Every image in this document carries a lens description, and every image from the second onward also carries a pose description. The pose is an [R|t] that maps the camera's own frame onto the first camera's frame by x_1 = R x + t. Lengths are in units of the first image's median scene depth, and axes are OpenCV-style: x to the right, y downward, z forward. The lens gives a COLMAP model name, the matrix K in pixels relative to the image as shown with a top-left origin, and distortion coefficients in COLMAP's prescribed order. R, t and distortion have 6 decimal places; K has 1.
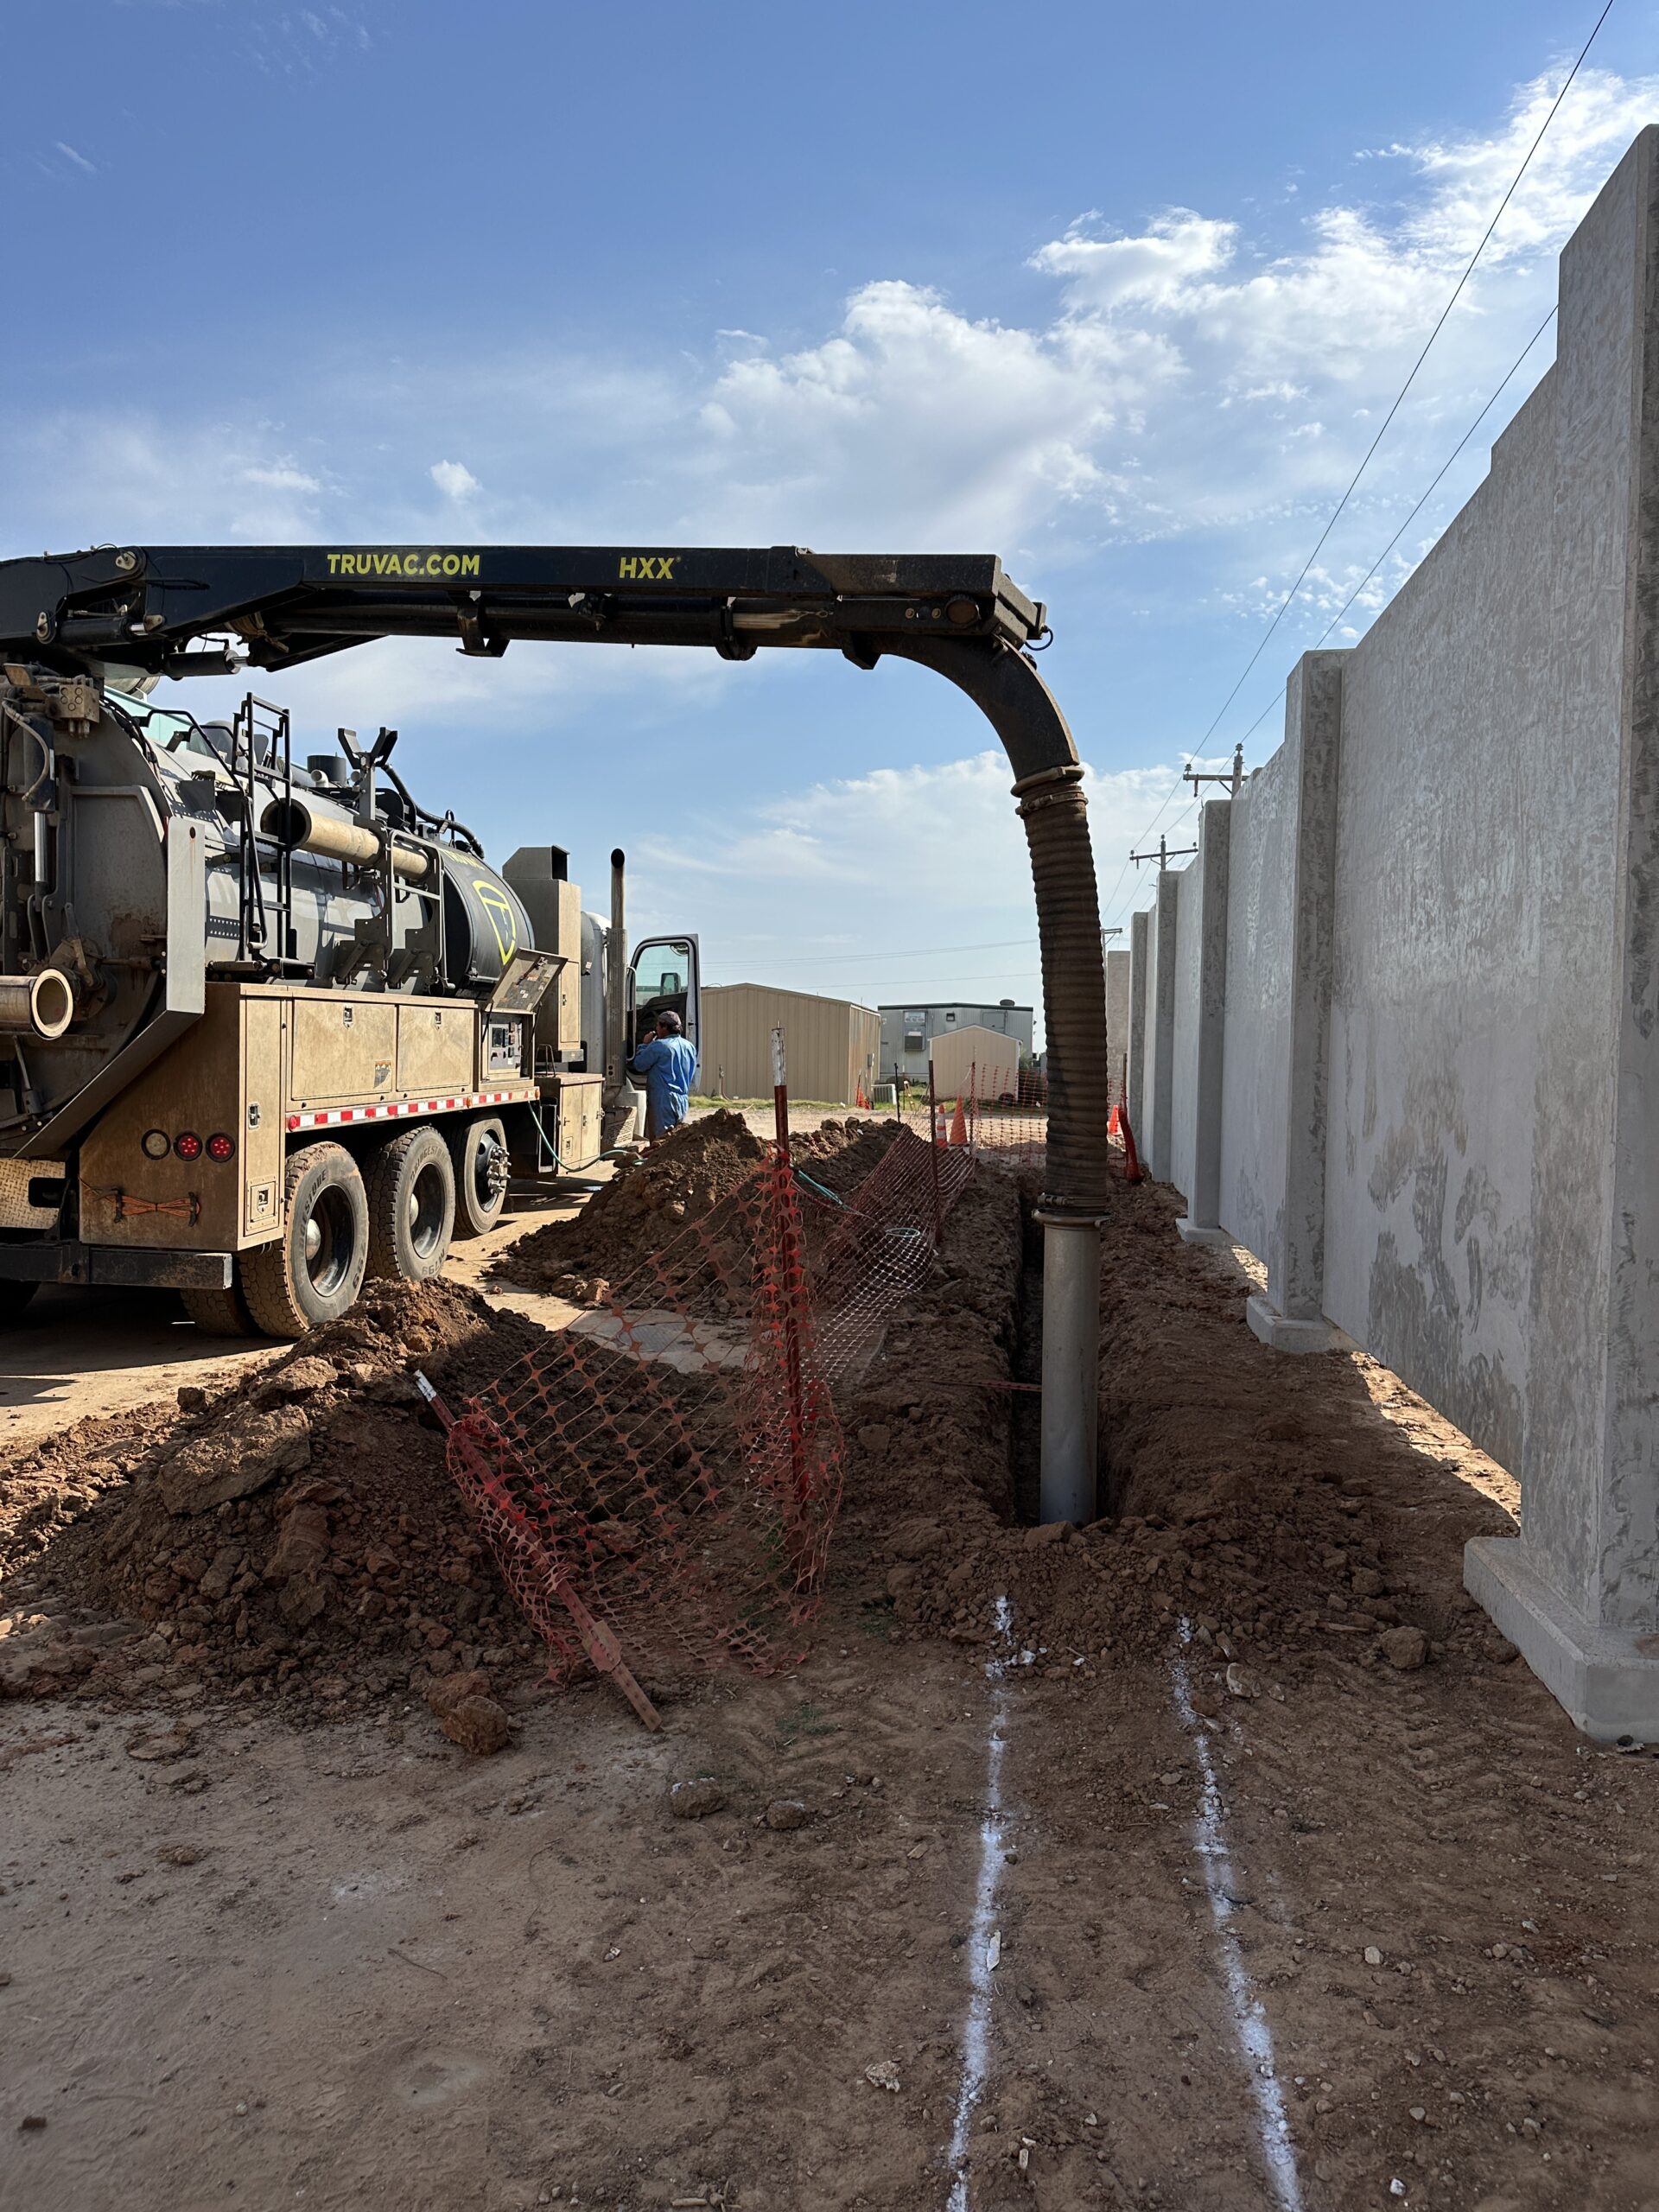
lens RADIAL K [[1565.8, 0, 831.3], [0, 1565.8, 1104.6], [0, 0, 1]] dist [0.043404, -0.042268]
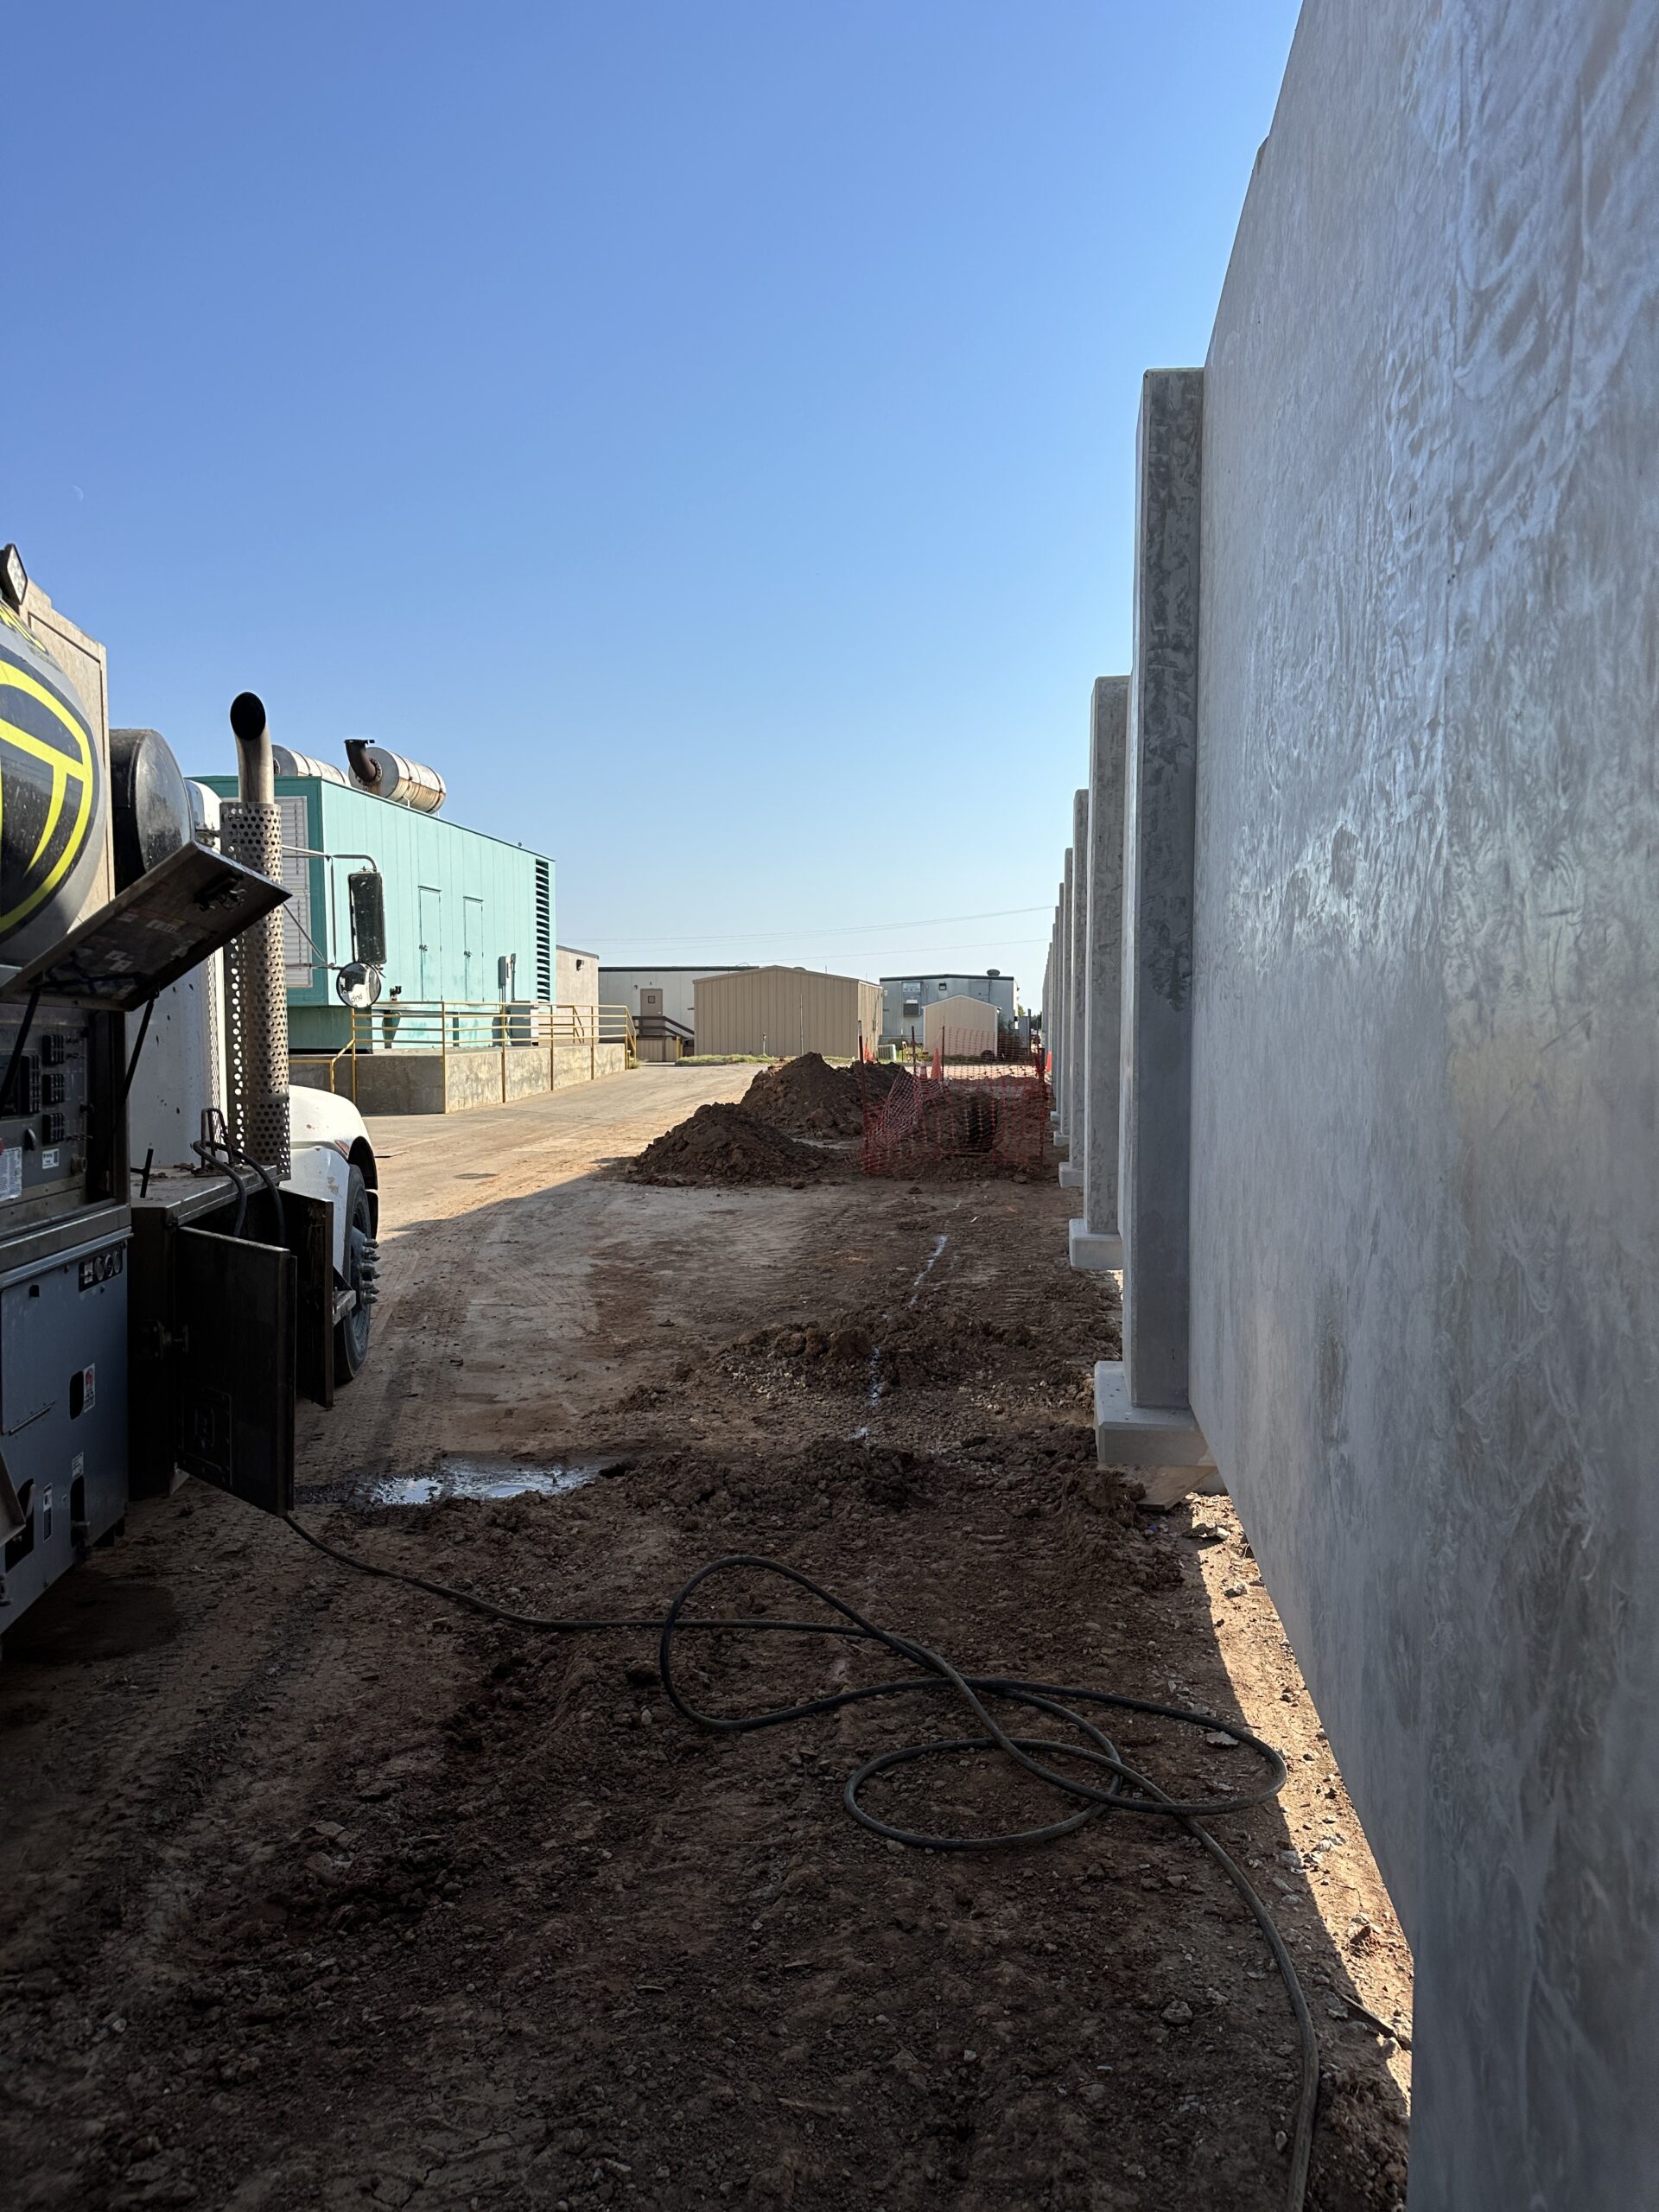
lens RADIAL K [[1565.8, 0, 830.0], [0, 1565.8, 1105.7], [0, 0, 1]] dist [0.043404, -0.042268]
pose [[0.999880, -0.015315, -0.002390, -0.009260], [0.015366, 0.999612, 0.023246, 0.006126], [0.002033, -0.023280, 0.999727, -0.257508]]
